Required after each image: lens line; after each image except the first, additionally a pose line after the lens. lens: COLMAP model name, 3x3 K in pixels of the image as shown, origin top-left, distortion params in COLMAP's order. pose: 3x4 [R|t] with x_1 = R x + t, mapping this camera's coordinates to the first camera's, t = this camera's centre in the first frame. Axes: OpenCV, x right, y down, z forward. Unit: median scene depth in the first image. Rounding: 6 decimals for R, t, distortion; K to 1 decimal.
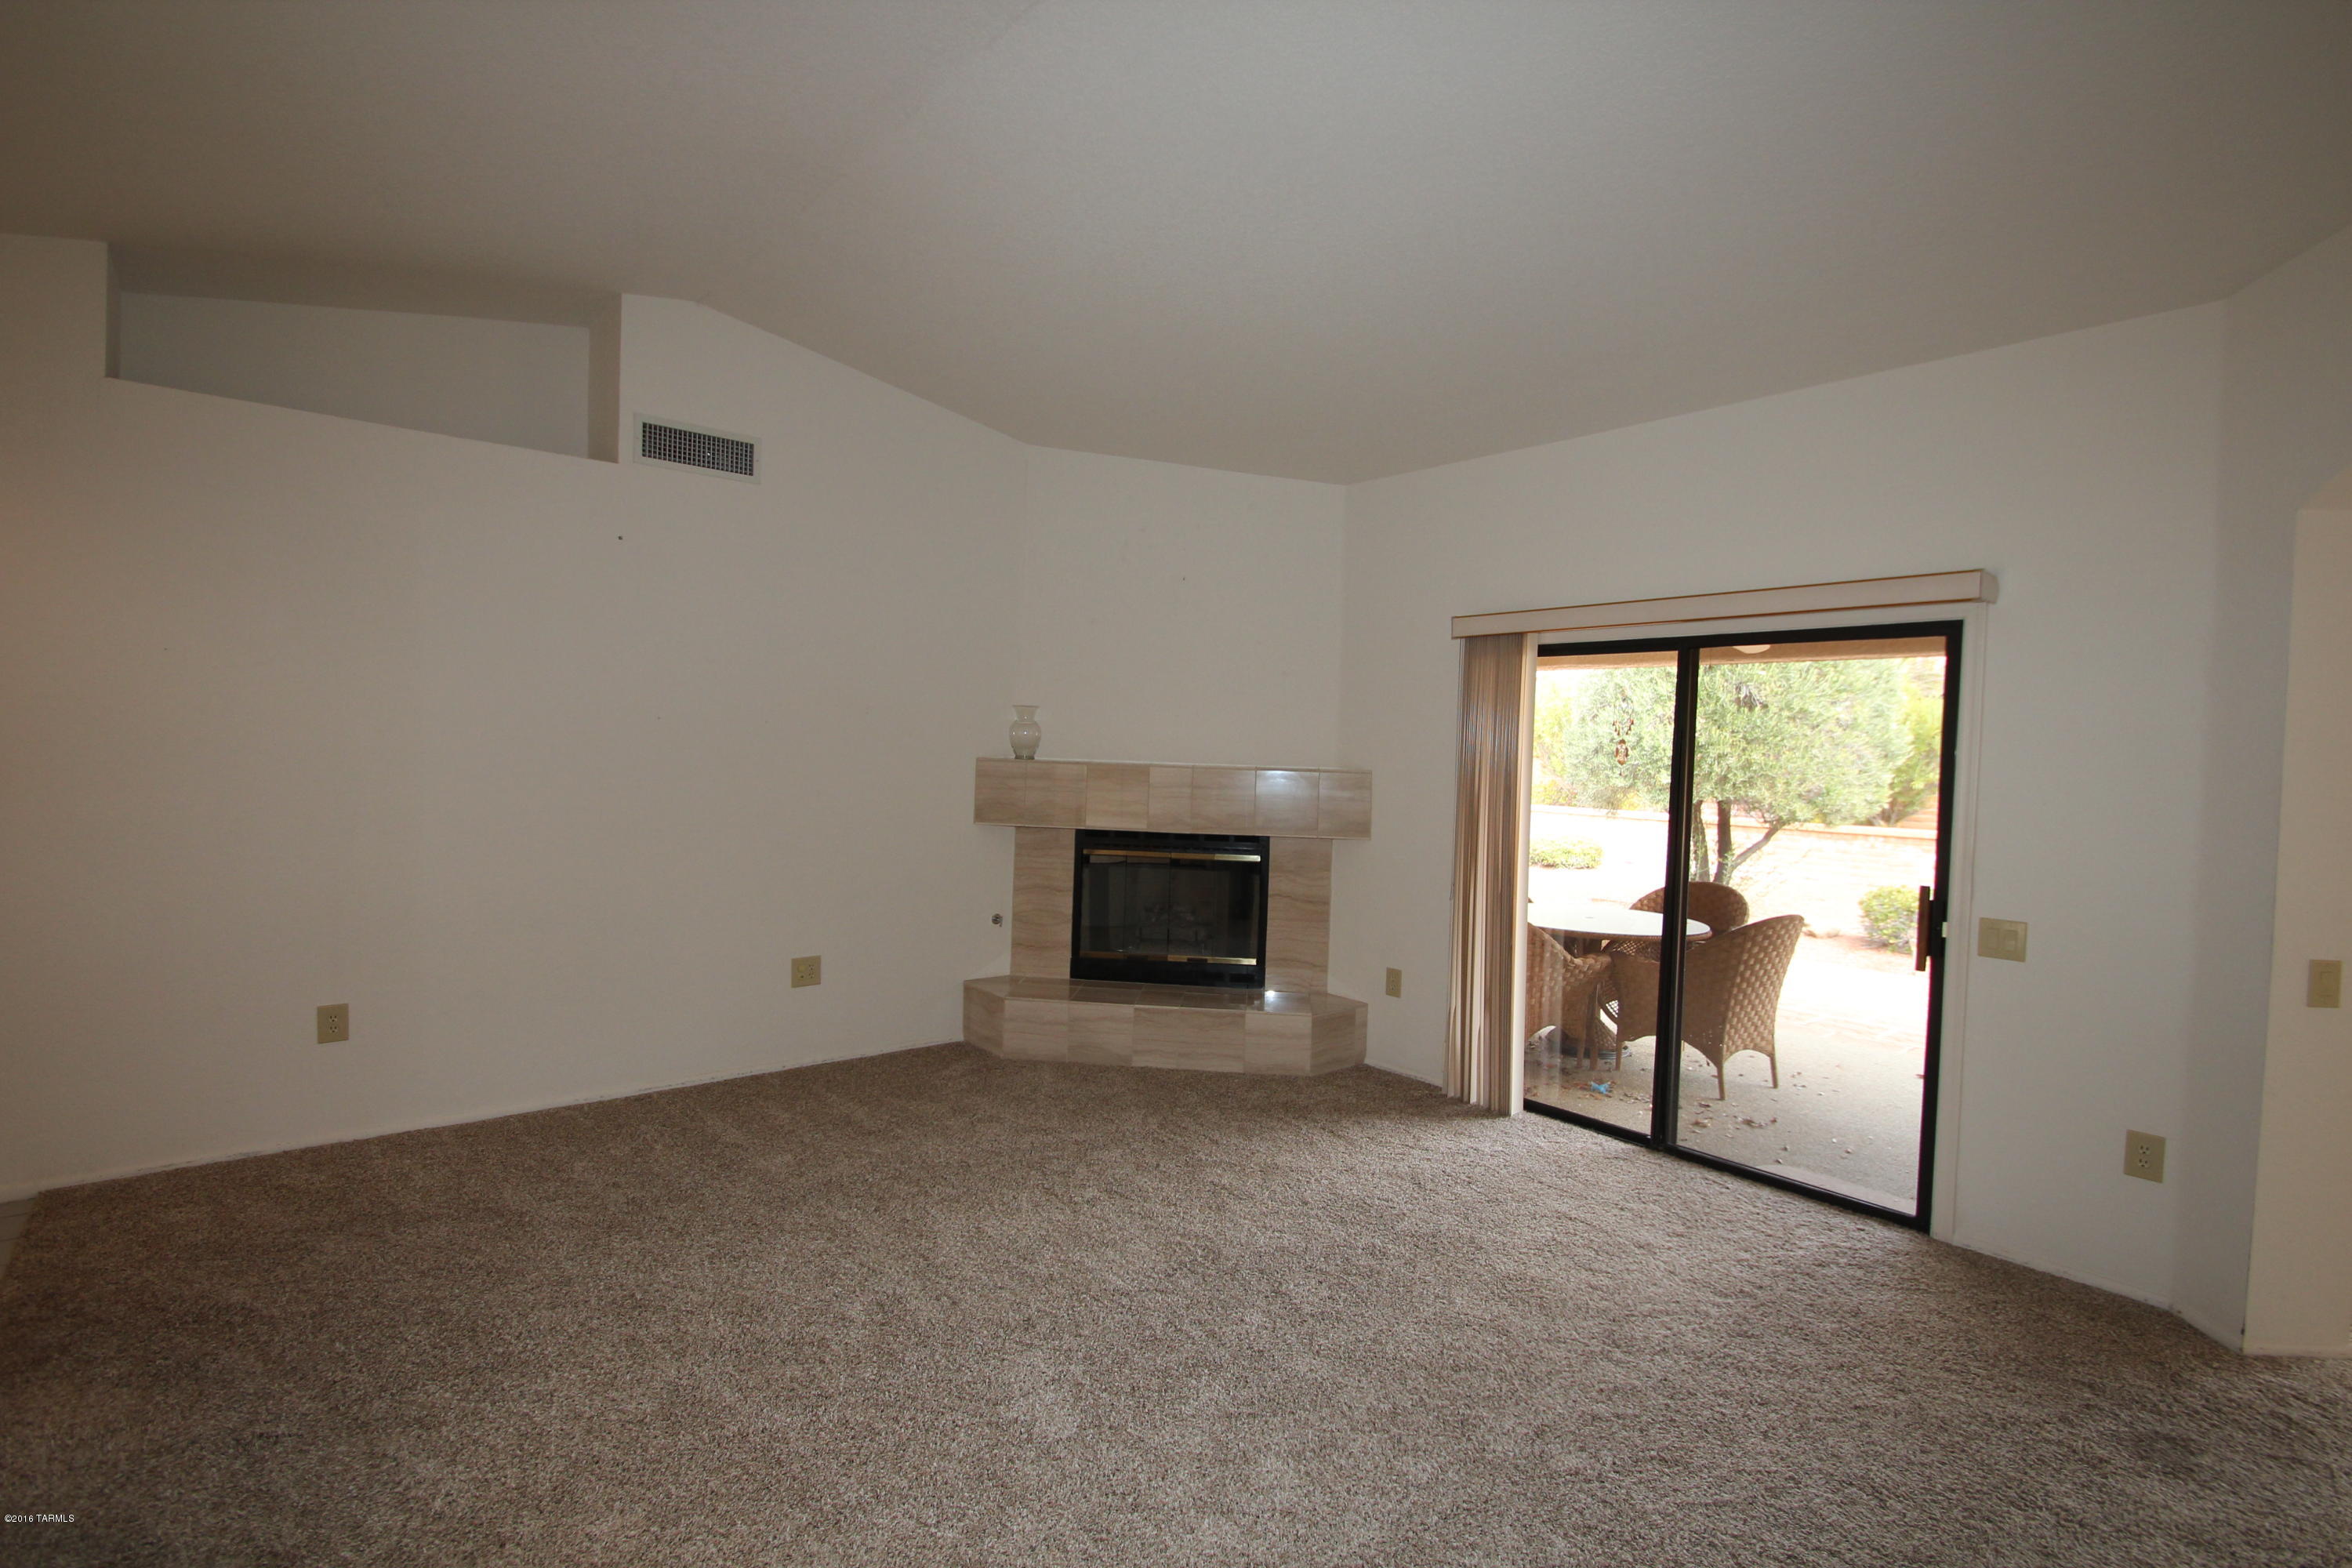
lens RADIAL K [[1093.7, 0, 1179.5], [0, 1093.7, 777.2], [0, 0, 1]] dist [0.008613, -0.013406]
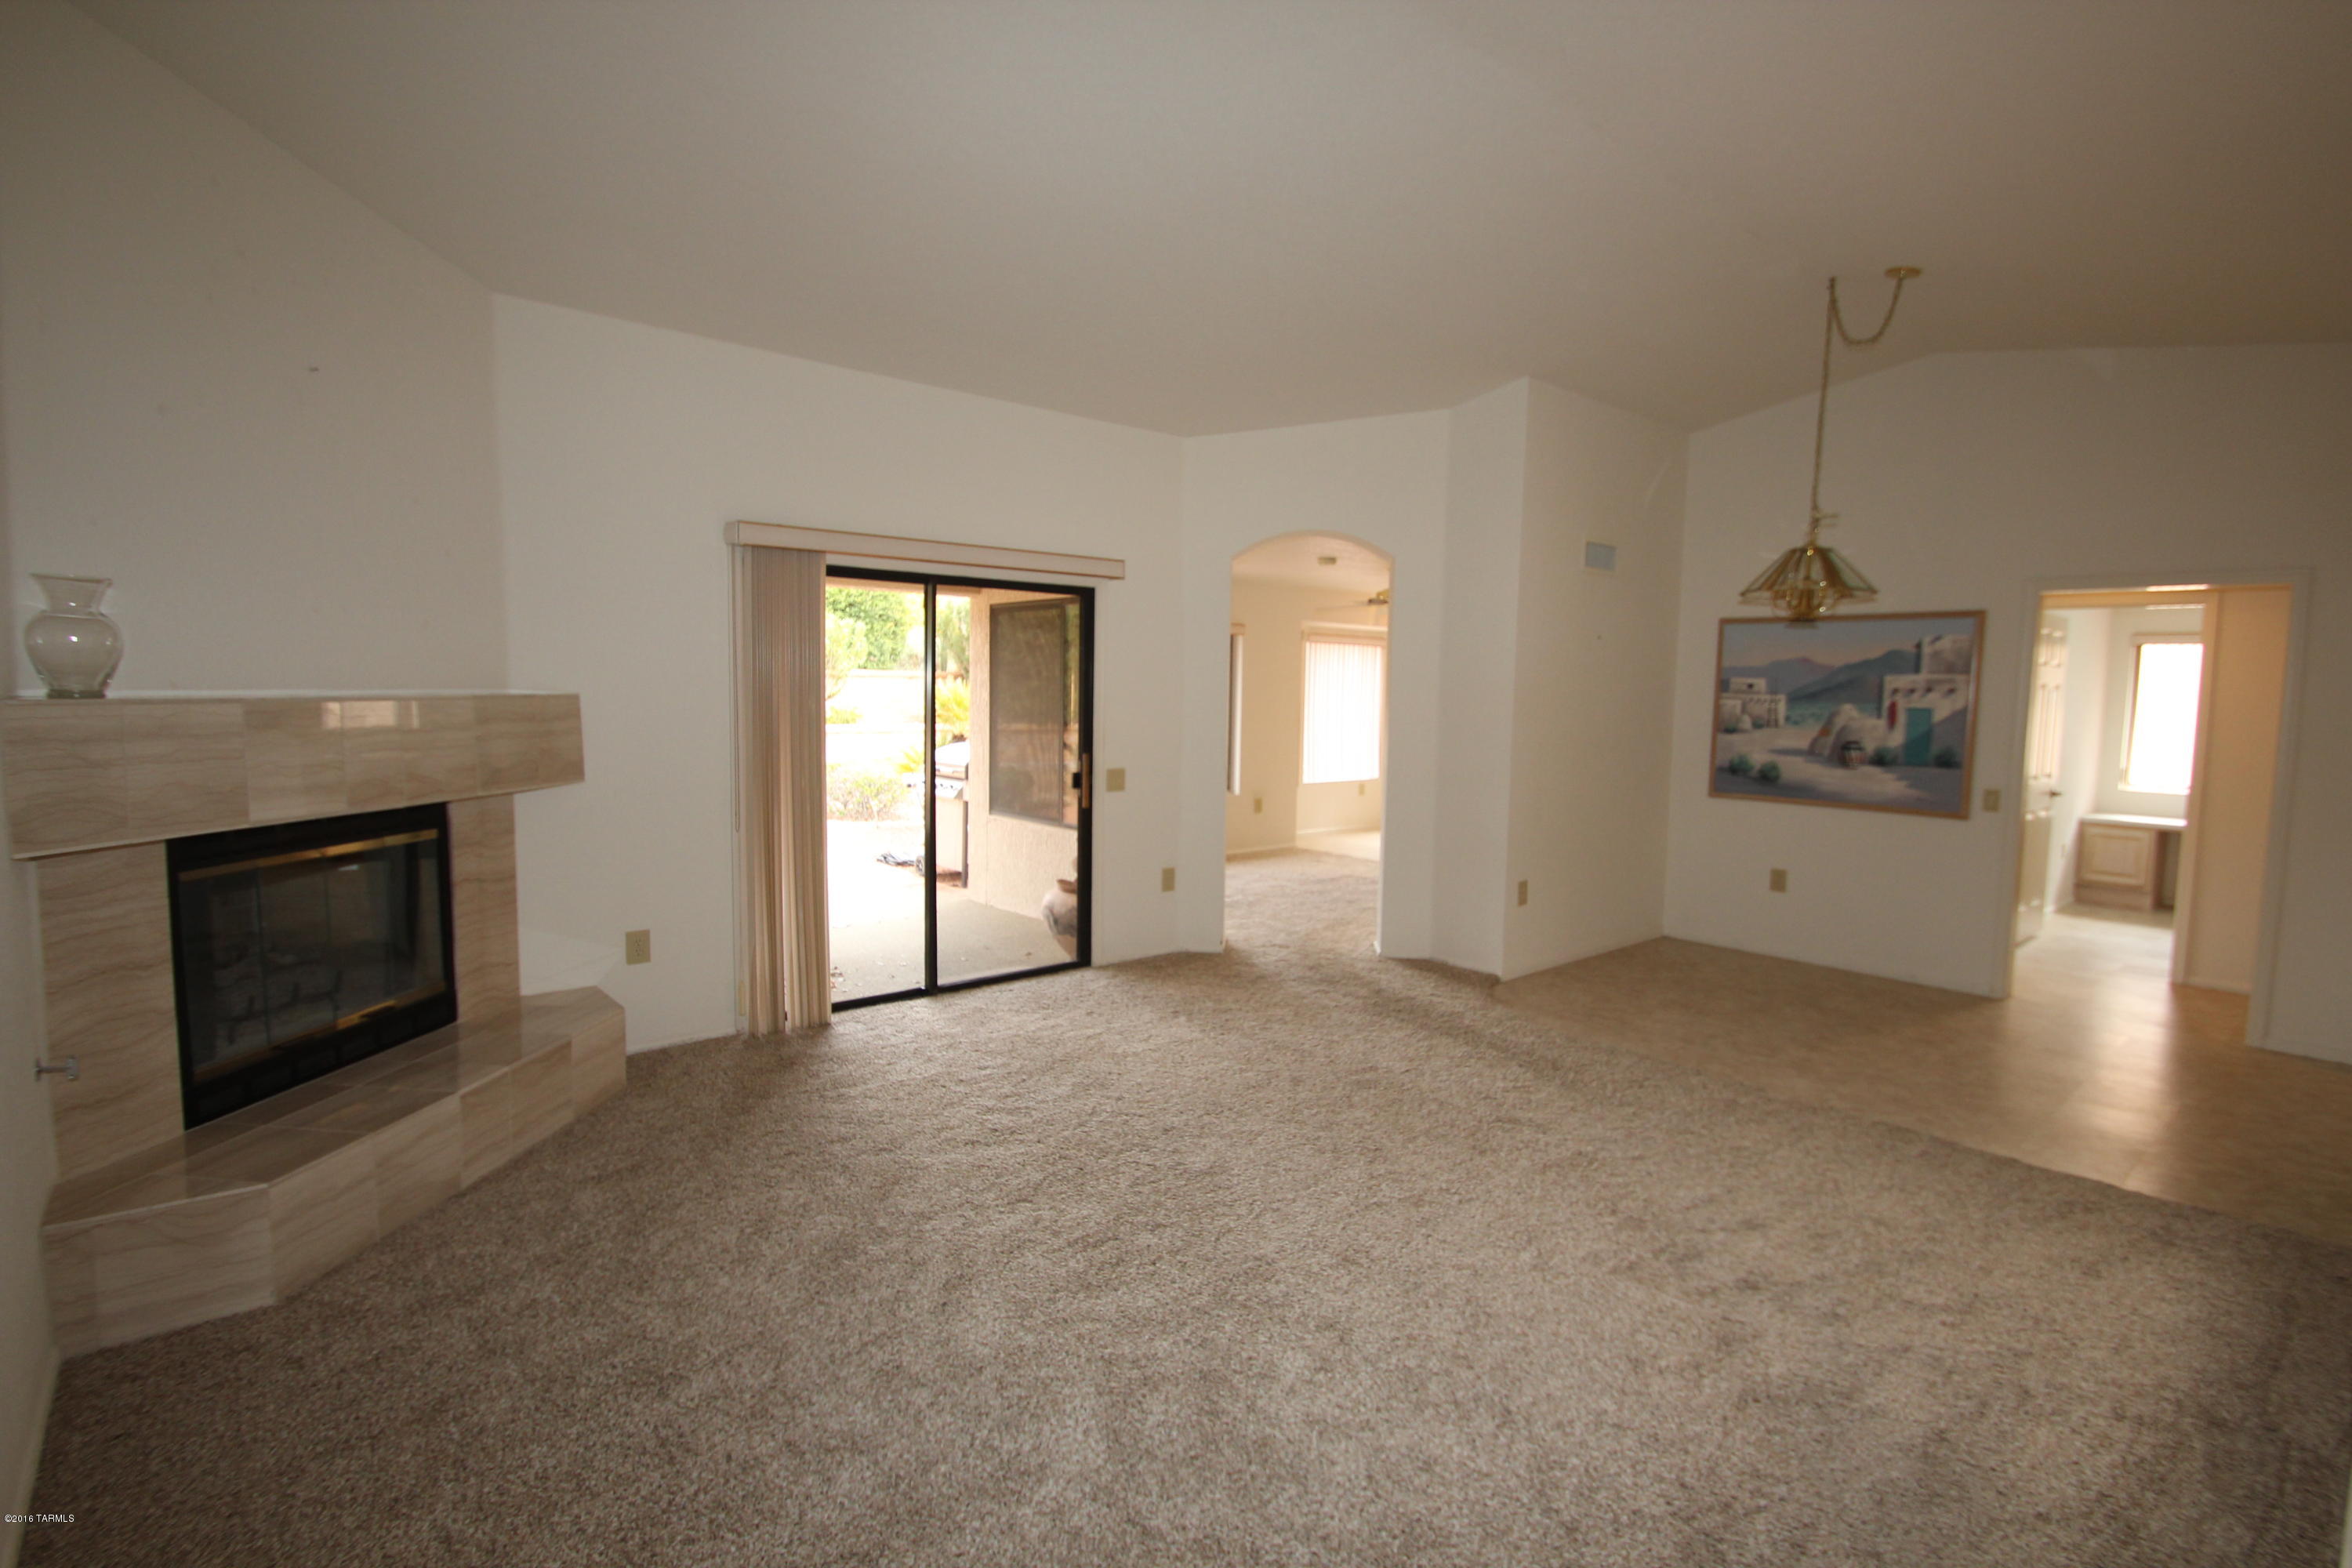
lens RADIAL K [[1107.2, 0, 1180.7], [0, 1107.2, 781.0], [0, 0, 1]] dist [0.003338, -0.011552]
pose [[0.003623, -0.115105, 0.993347, -0.705002], [0.014980, 0.993248, 0.115039, -0.033066], [-0.999881, 0.014464, 0.005323, 0.654138]]
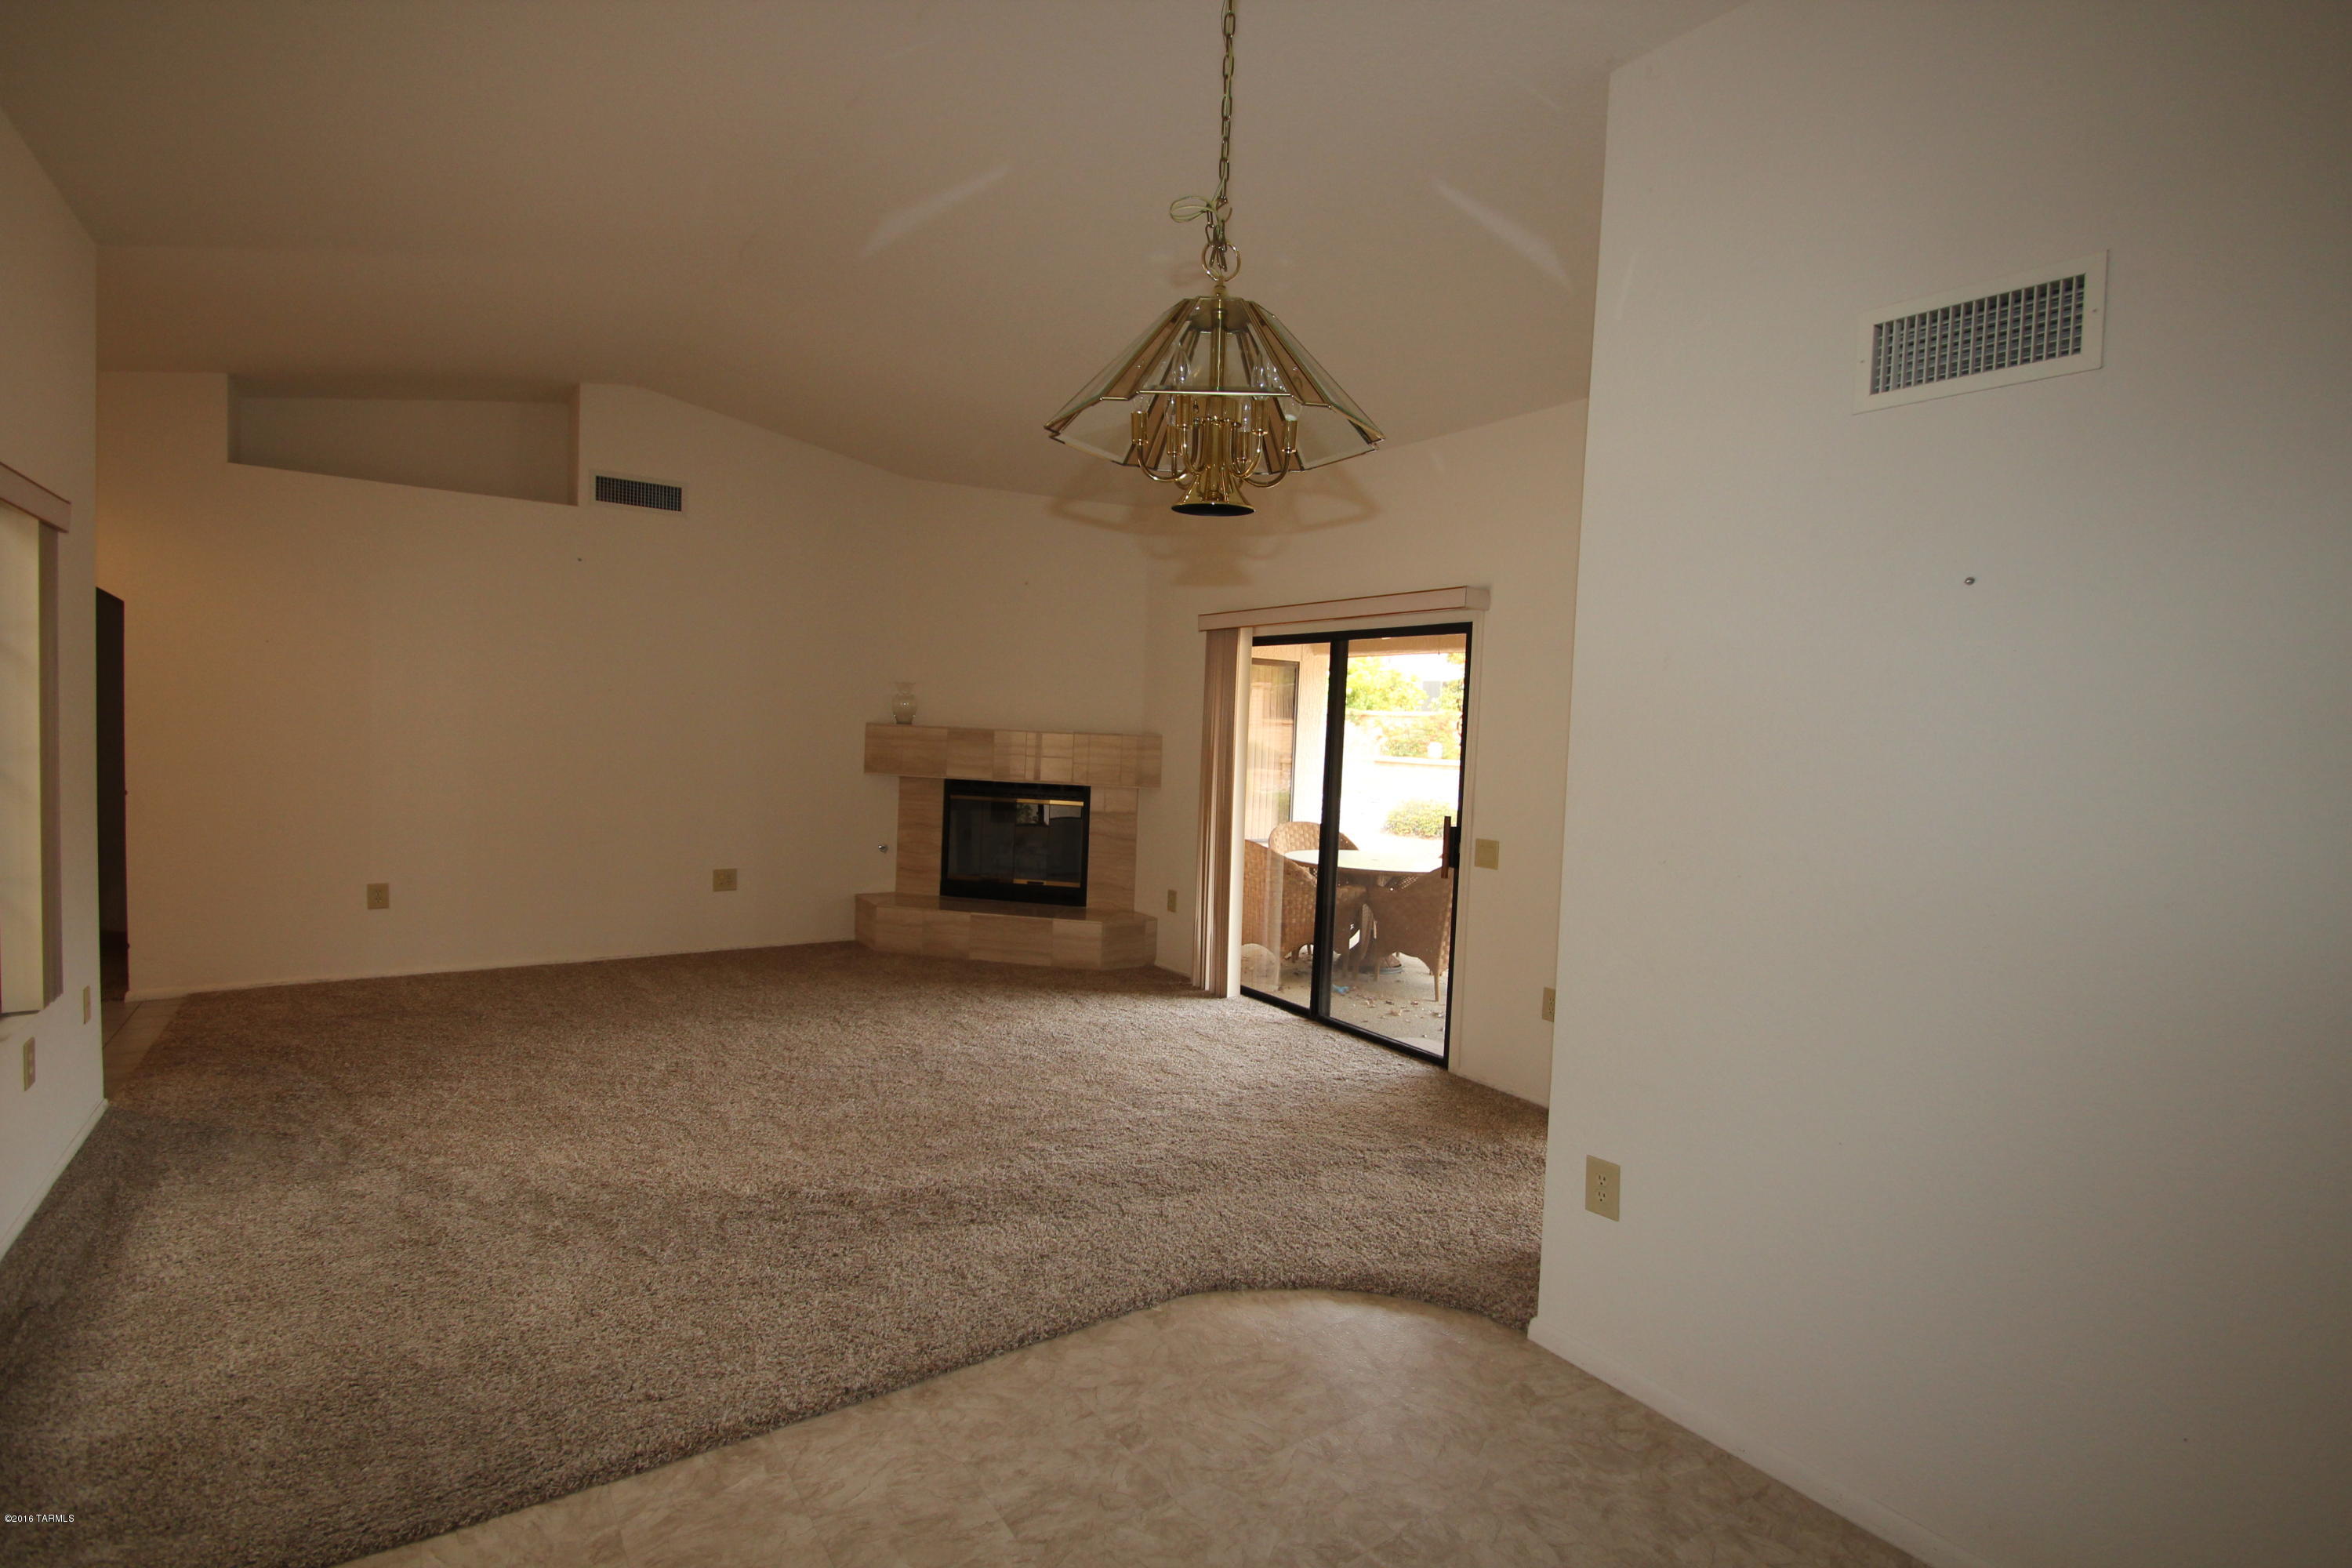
lens RADIAL K [[1096.9, 0, 1184.6], [0, 1096.9, 777.5], [0, 0, 1]] dist [0.010868, -0.014637]
pose [[0.995405, 0.012552, -0.094923, 0.369929], [-0.010967, 0.999792, 0.017199, 0.024289], [0.095119, -0.016079, 0.995336, -0.303439]]
